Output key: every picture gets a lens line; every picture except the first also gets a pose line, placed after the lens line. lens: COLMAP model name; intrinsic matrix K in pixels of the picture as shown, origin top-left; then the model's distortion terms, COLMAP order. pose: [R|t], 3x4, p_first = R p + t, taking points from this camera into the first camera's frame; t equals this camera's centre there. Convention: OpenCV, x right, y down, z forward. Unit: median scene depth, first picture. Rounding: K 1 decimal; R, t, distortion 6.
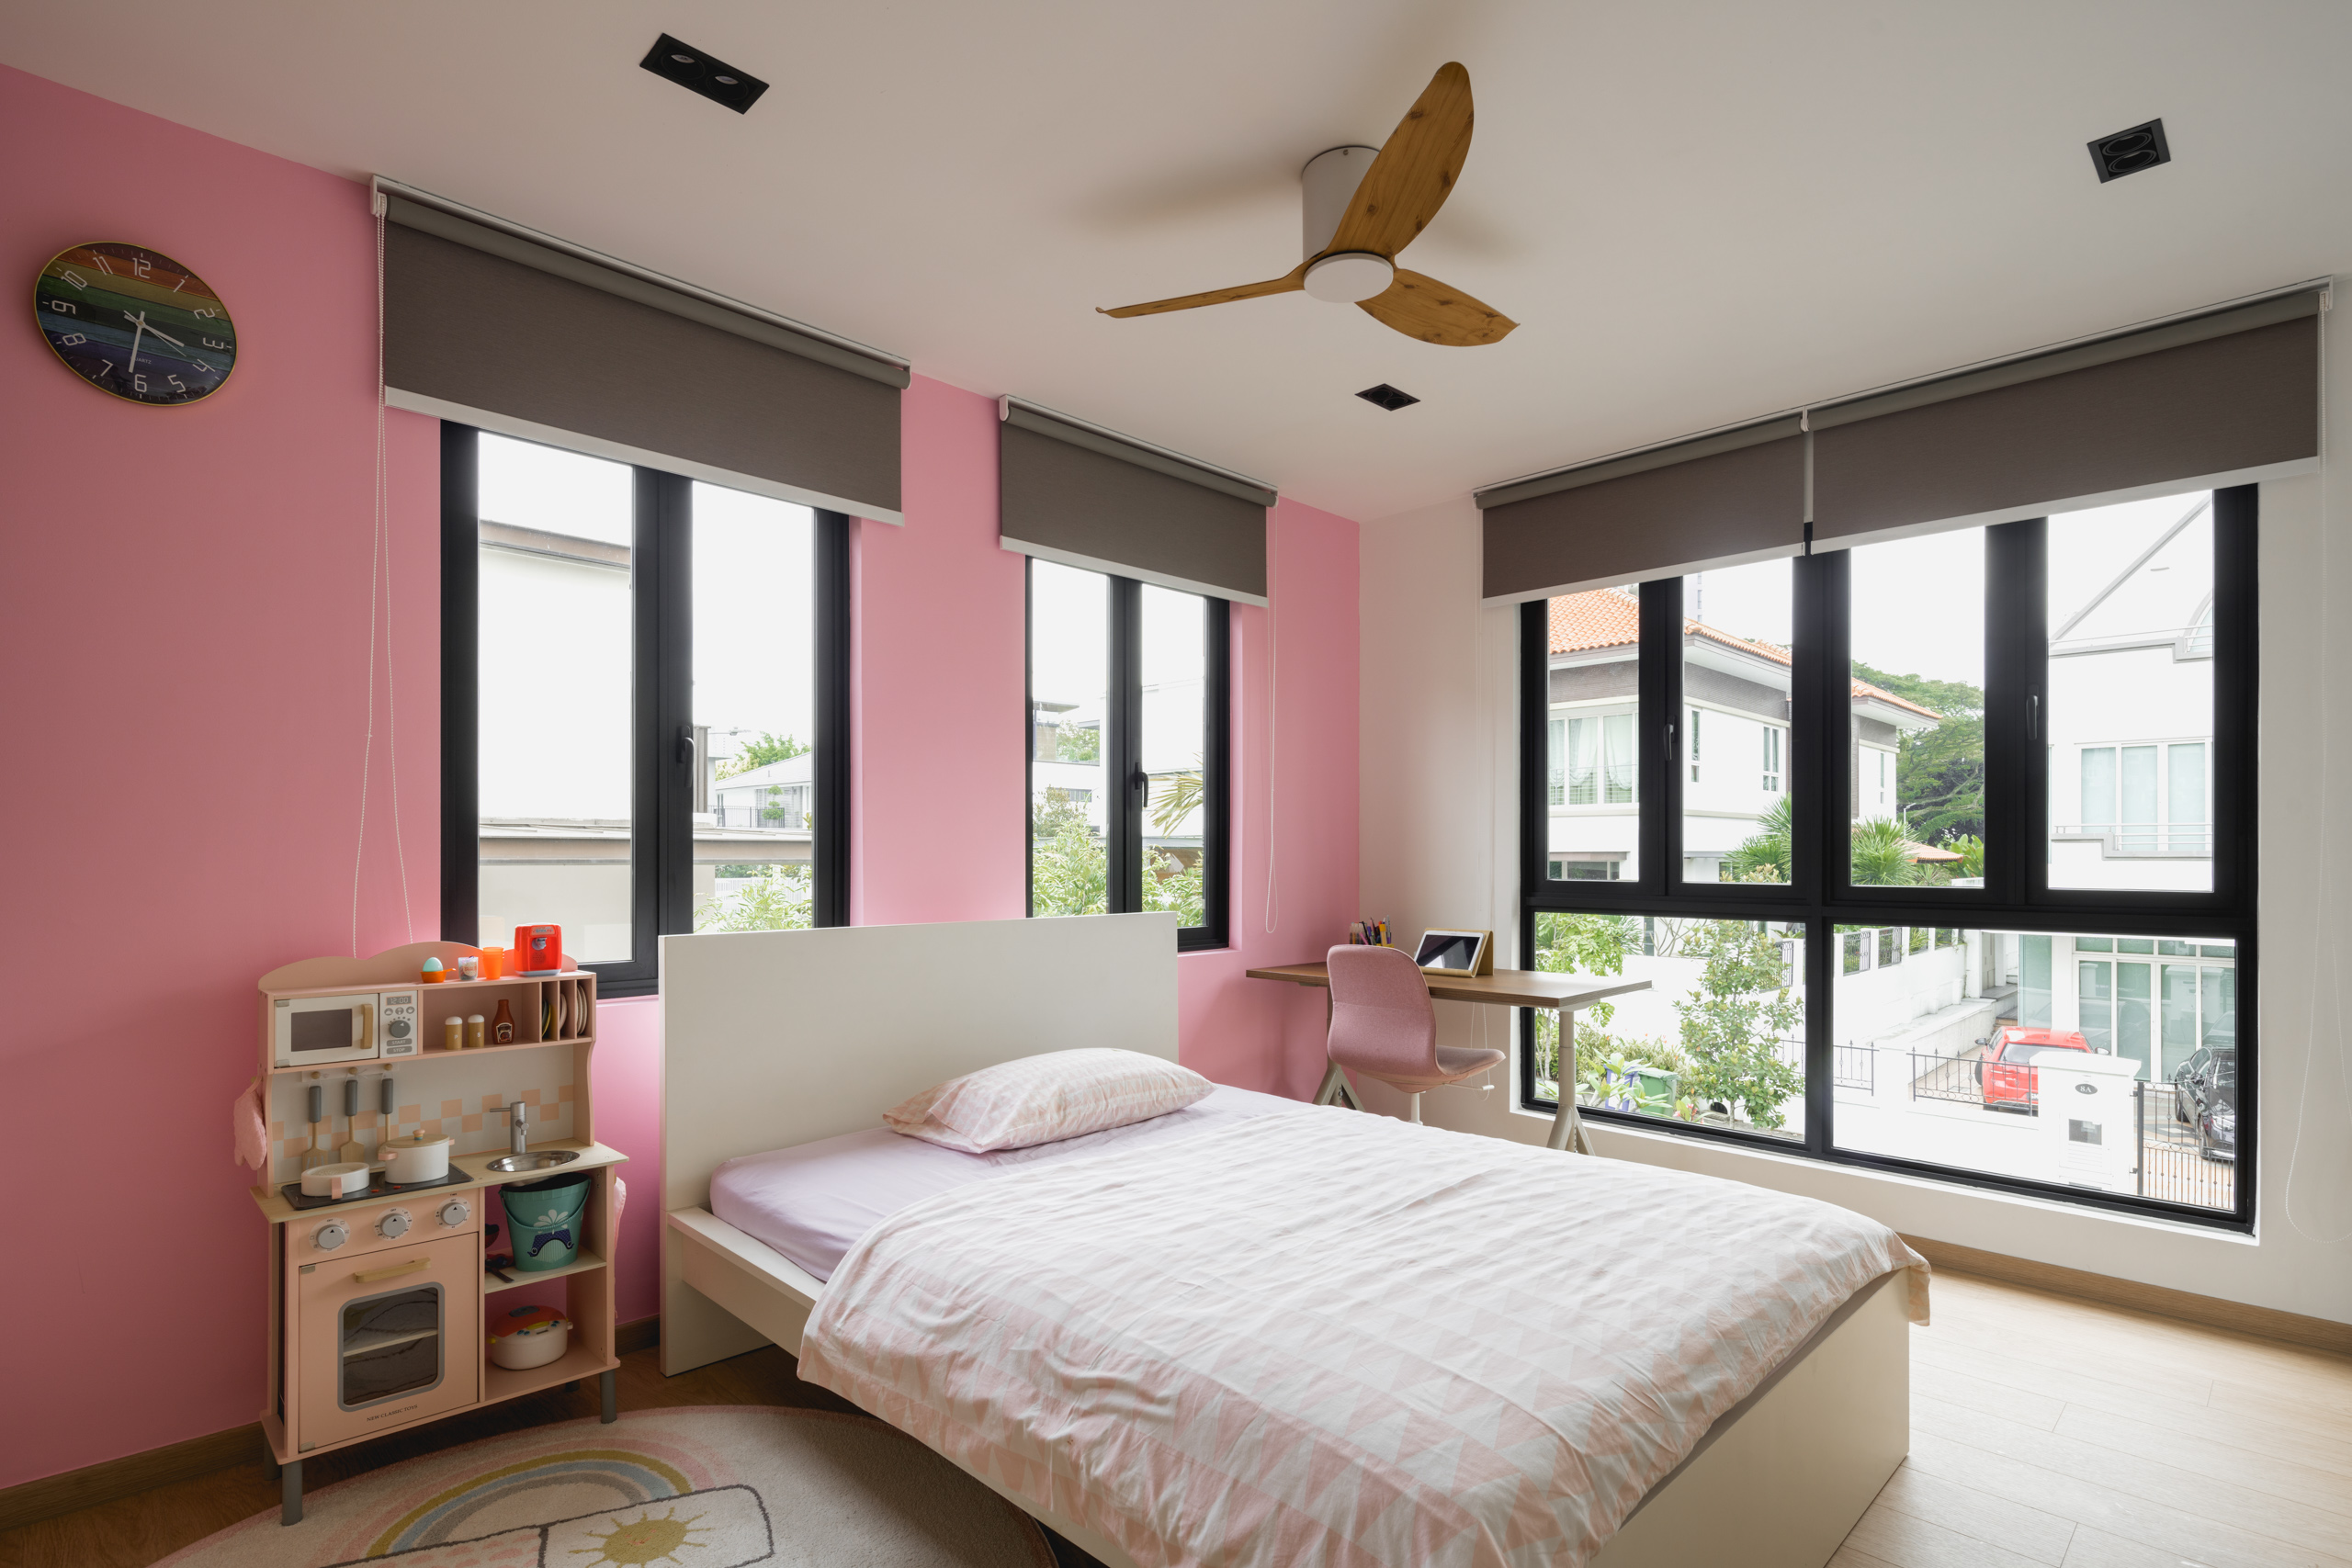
lens RADIAL K [[1162.2, 0, 1180.6], [0, 1162.2, 868.4], [0, 0, 1]] dist [-0.002002, 0.000638]
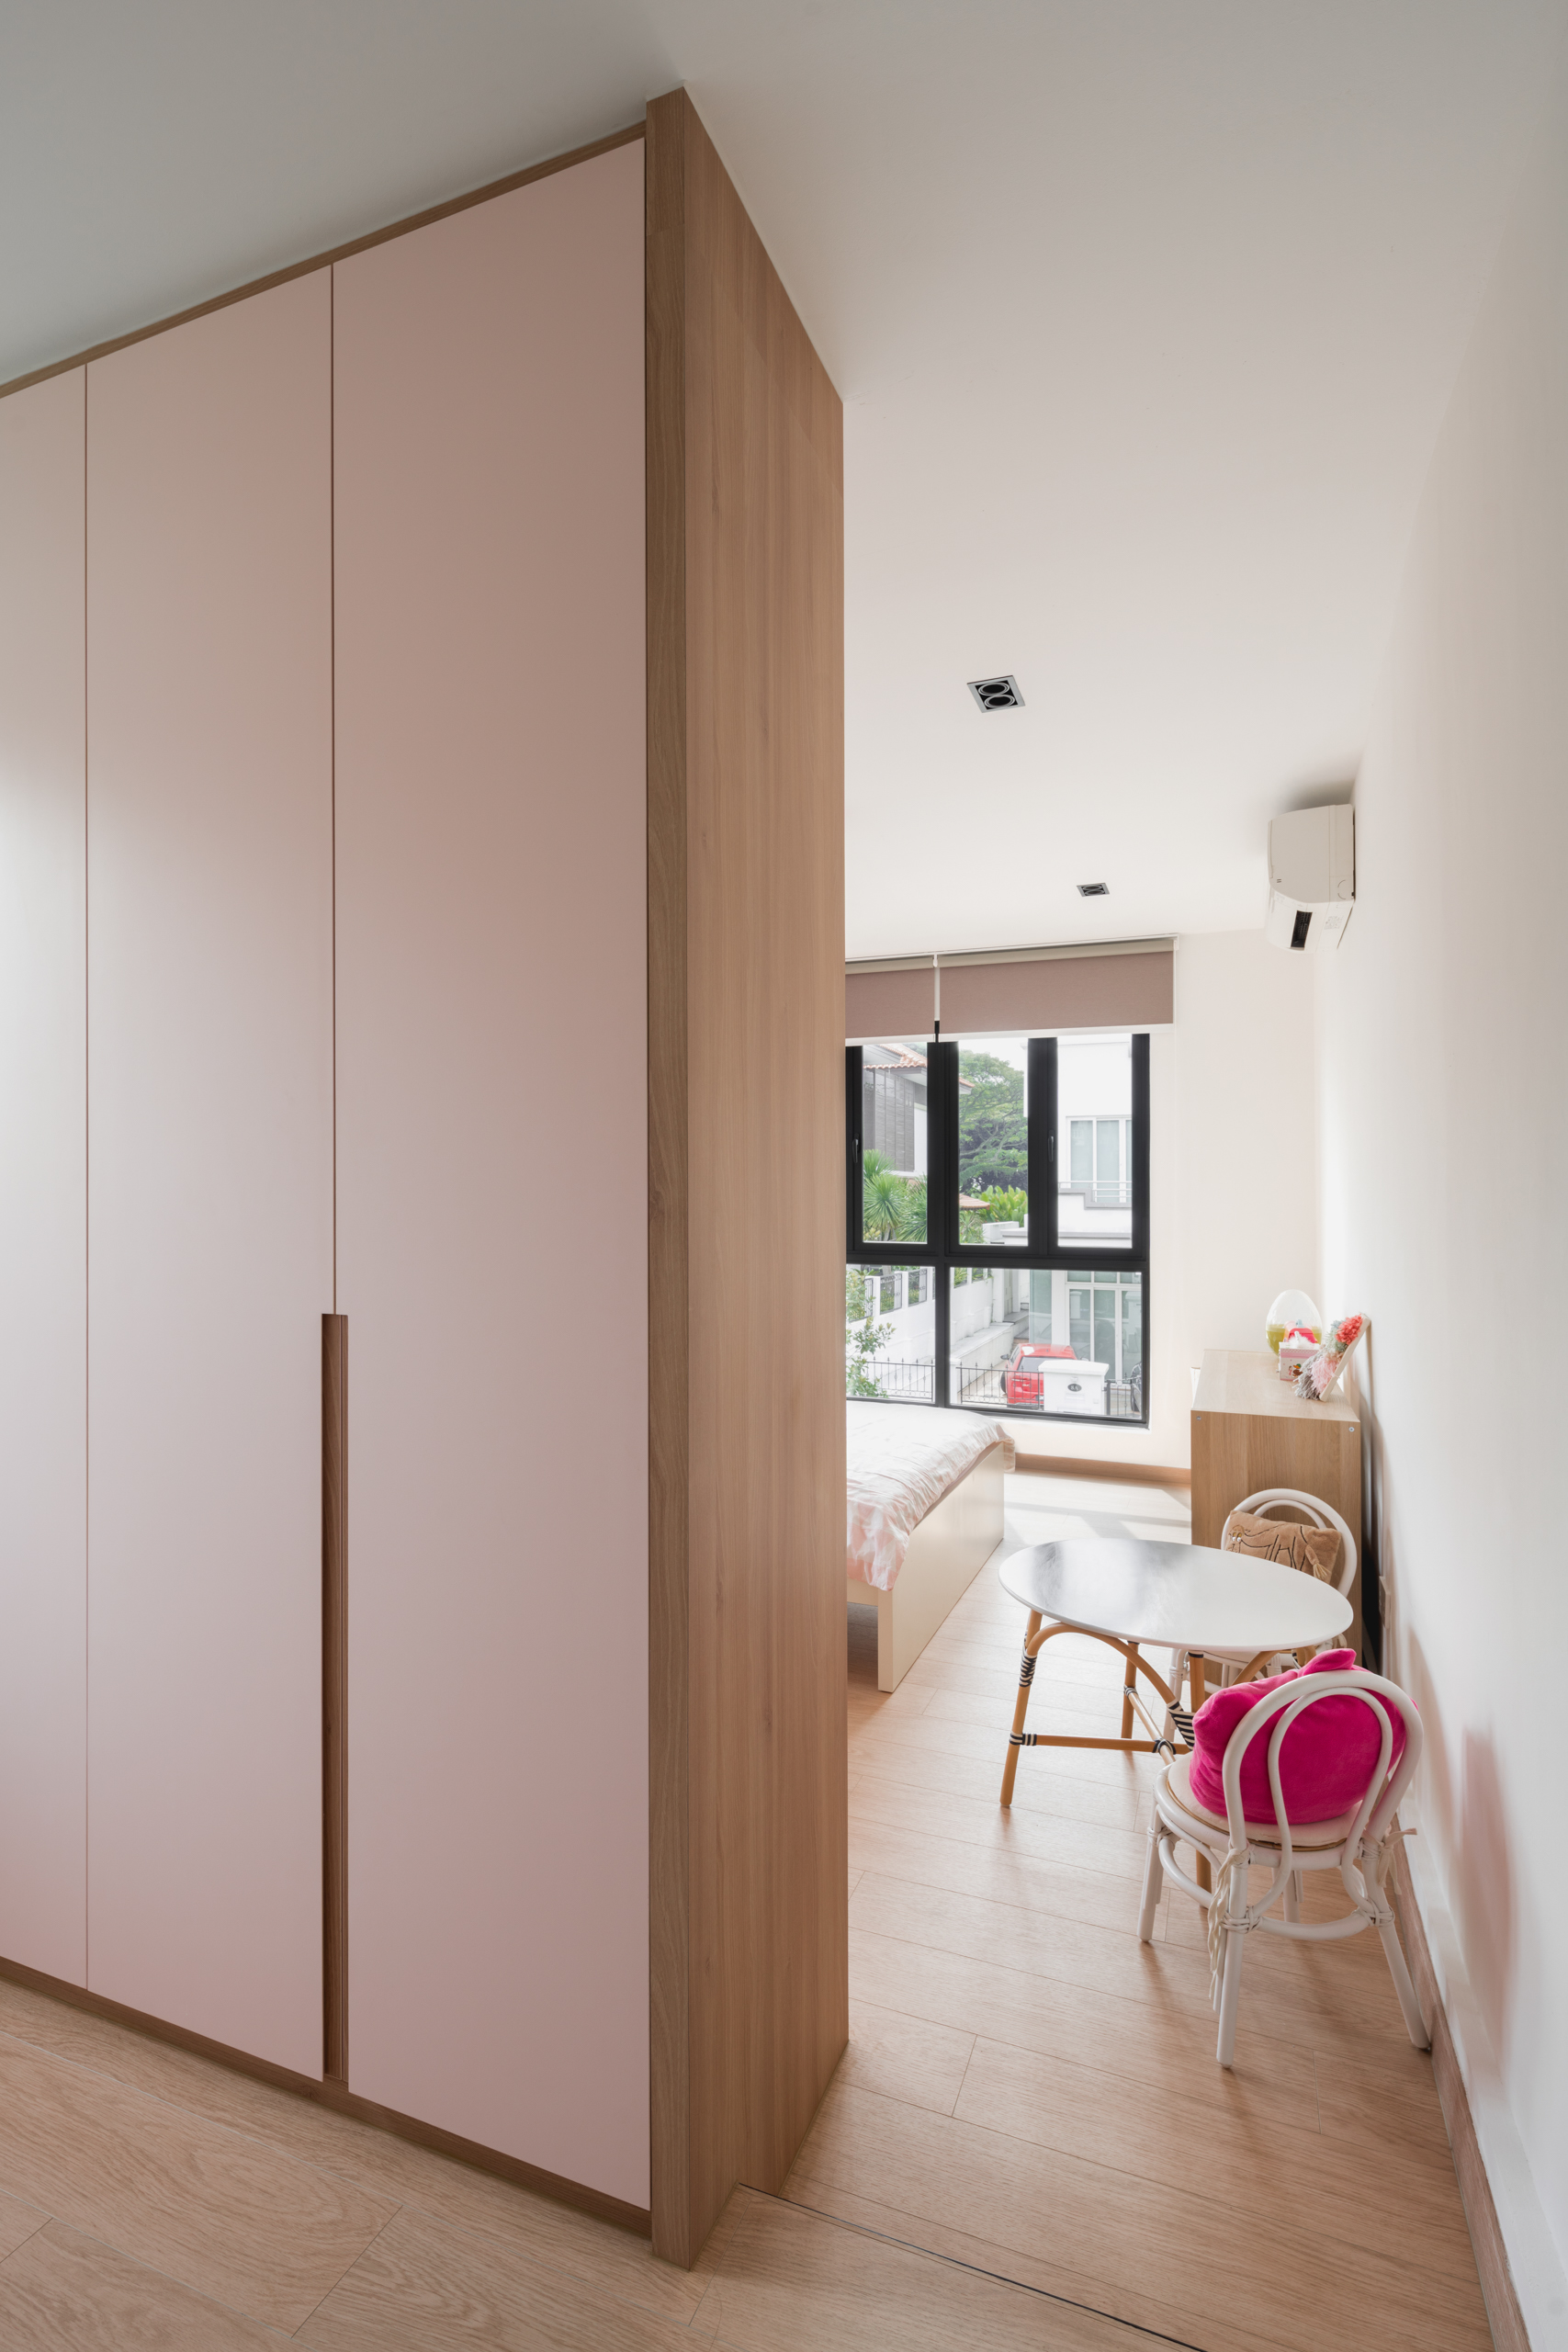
lens RADIAL K [[1134.1, 0, 774.3], [0, 1134.1, 1211.8], [0, 0, 1]] dist [0.000236, -0.000017]
pose [[0.919608, 0.002137, 0.392831, -0.267328], [-0.000947, 0.999994, -0.003222, -0.023437], [-0.392836, 0.002591, 0.919605, -0.339439]]
